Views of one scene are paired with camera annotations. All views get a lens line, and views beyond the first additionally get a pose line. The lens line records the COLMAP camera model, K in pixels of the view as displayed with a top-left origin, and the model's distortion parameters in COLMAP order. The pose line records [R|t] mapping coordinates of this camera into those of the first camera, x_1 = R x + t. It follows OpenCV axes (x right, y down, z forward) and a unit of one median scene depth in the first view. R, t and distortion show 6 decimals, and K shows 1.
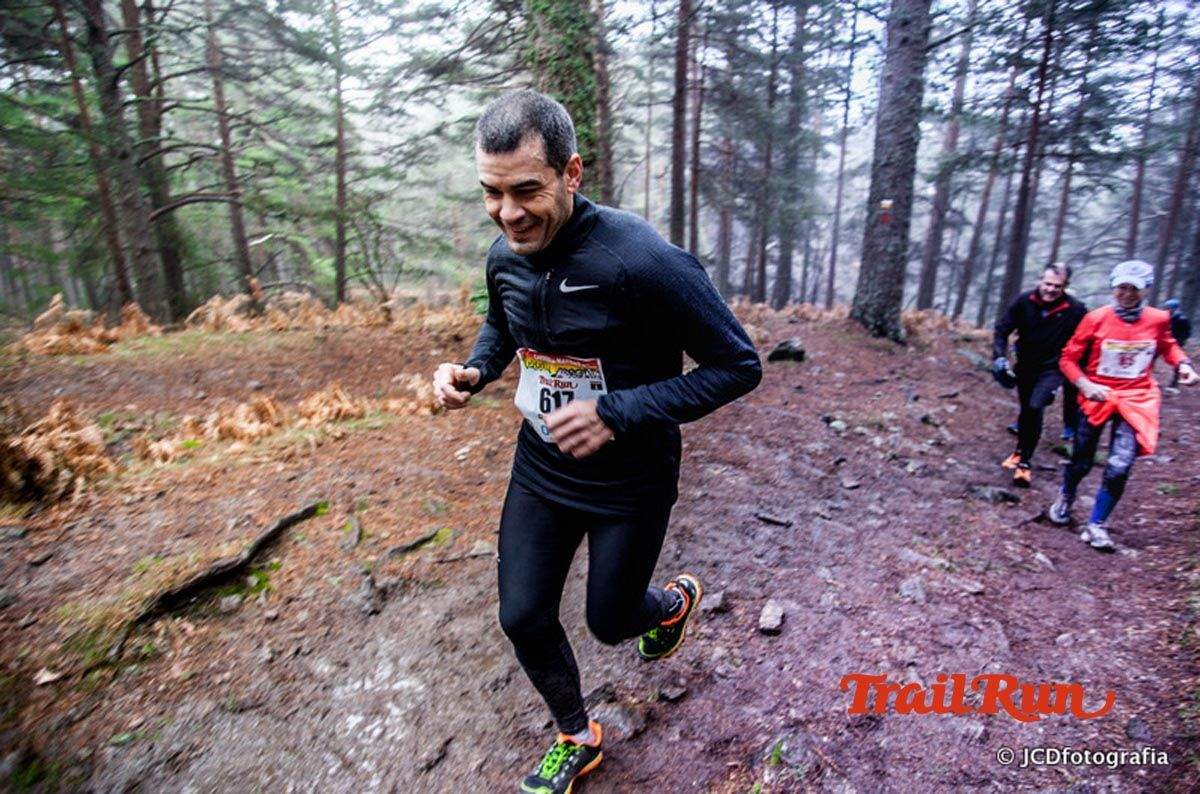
lens RADIAL K [[734.6, 0, 605.8], [0, 734.6, 406.3], [0, 0, 1]] dist [-0.093931, 0.051965]
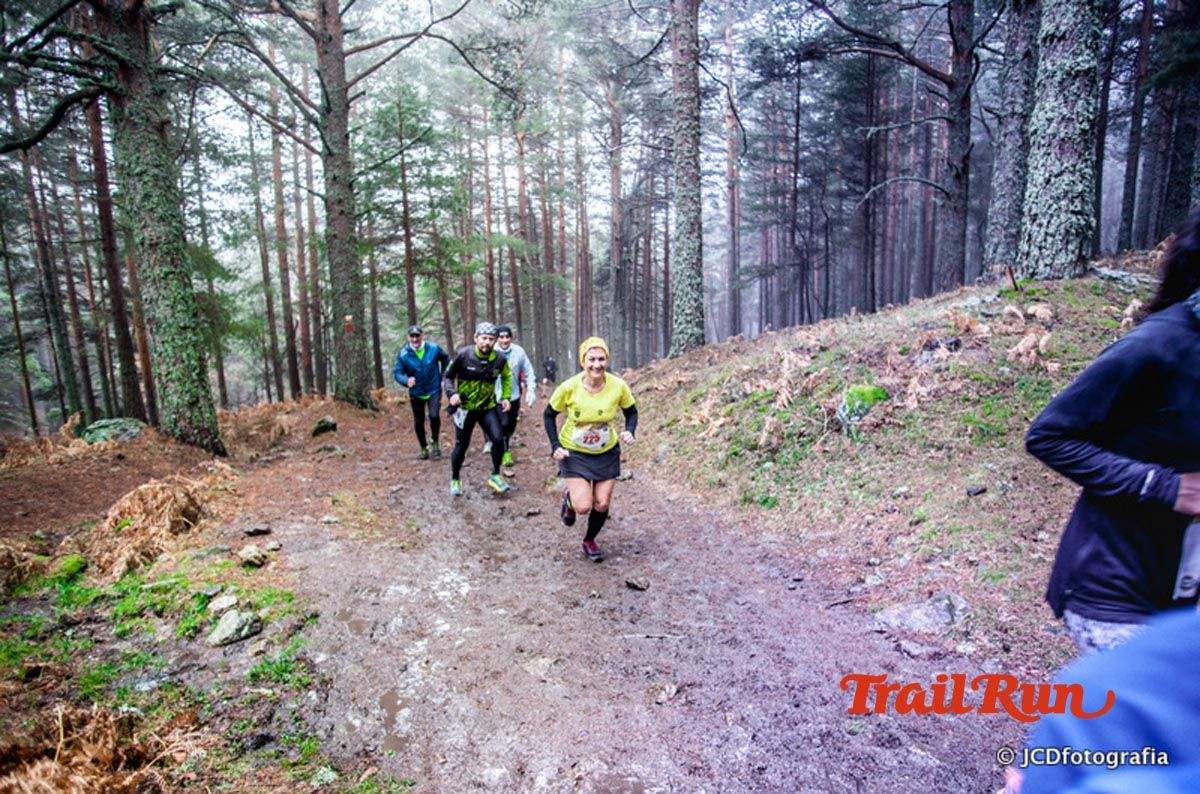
lens RADIAL K [[734.6, 0, 611.5], [0, 734.6, 406.9], [0, 0, 1]] dist [-0.093931, 0.051965]
pose [[0.632937, -0.174555, 0.754268, -0.605655], [0.269079, 0.963114, -0.002909, 0.057512], [-0.725939, 0.204798, 0.656560, -0.455091]]
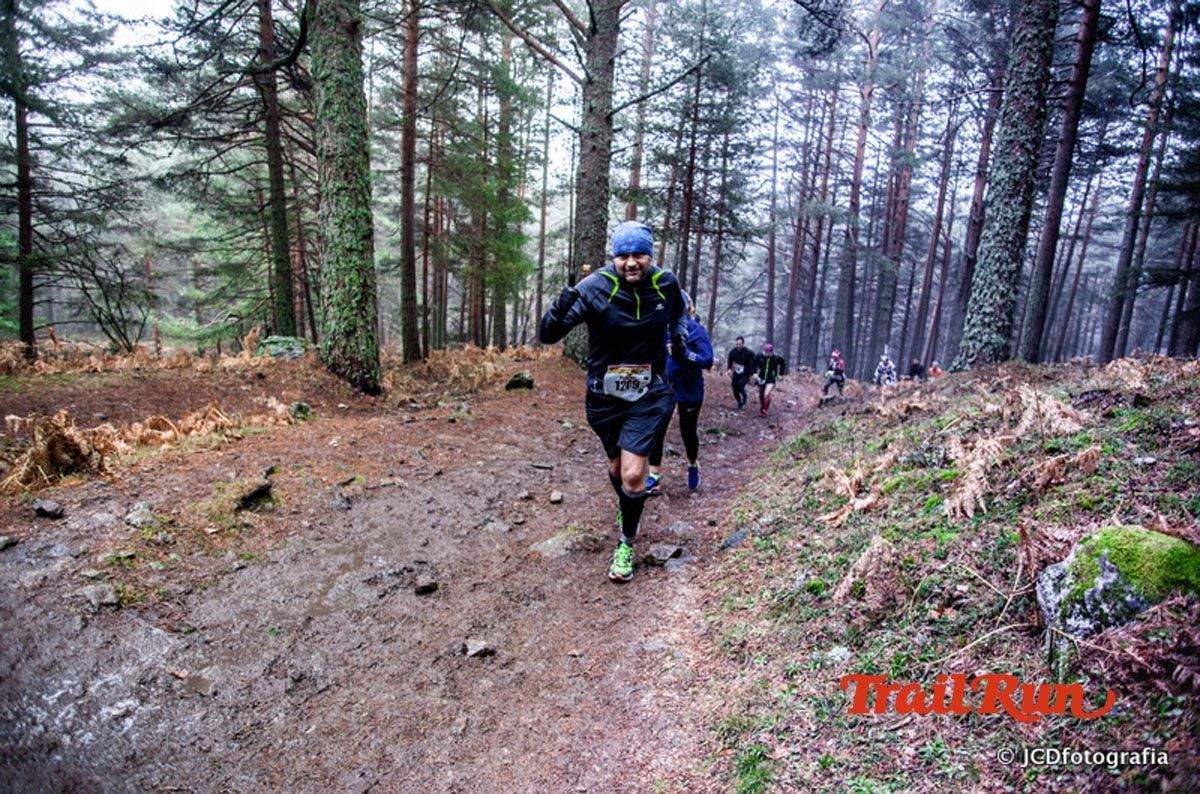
lens RADIAL K [[734.6, 0, 605.5], [0, 734.6, 401.3], [0, 0, 1]] dist [-0.093931, 0.051965]
pose [[0.922909, -0.041292, 0.382797, -0.142142], [0.068603, 0.995959, -0.057965, 0.058929], [-0.378857, 0.079758, 0.922012, -0.319657]]
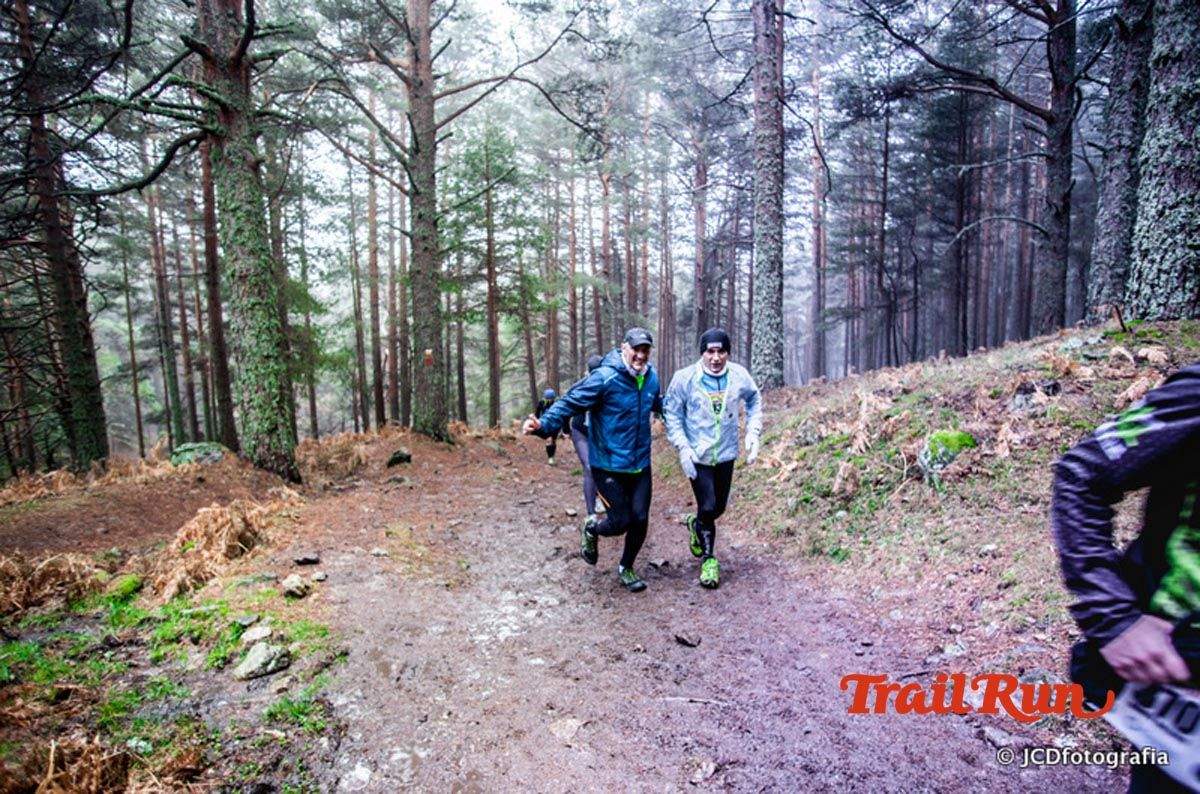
lens RADIAL K [[734.6, 0, 611.6], [0, 734.6, 403.3], [0, 0, 1]] dist [-0.093931, 0.051965]
pose [[0.717435, -0.112499, 0.687481, -0.565787], [0.236954, 0.967439, -0.088966, 0.064270], [-0.655088, 0.226729, 0.720732, -0.444849]]
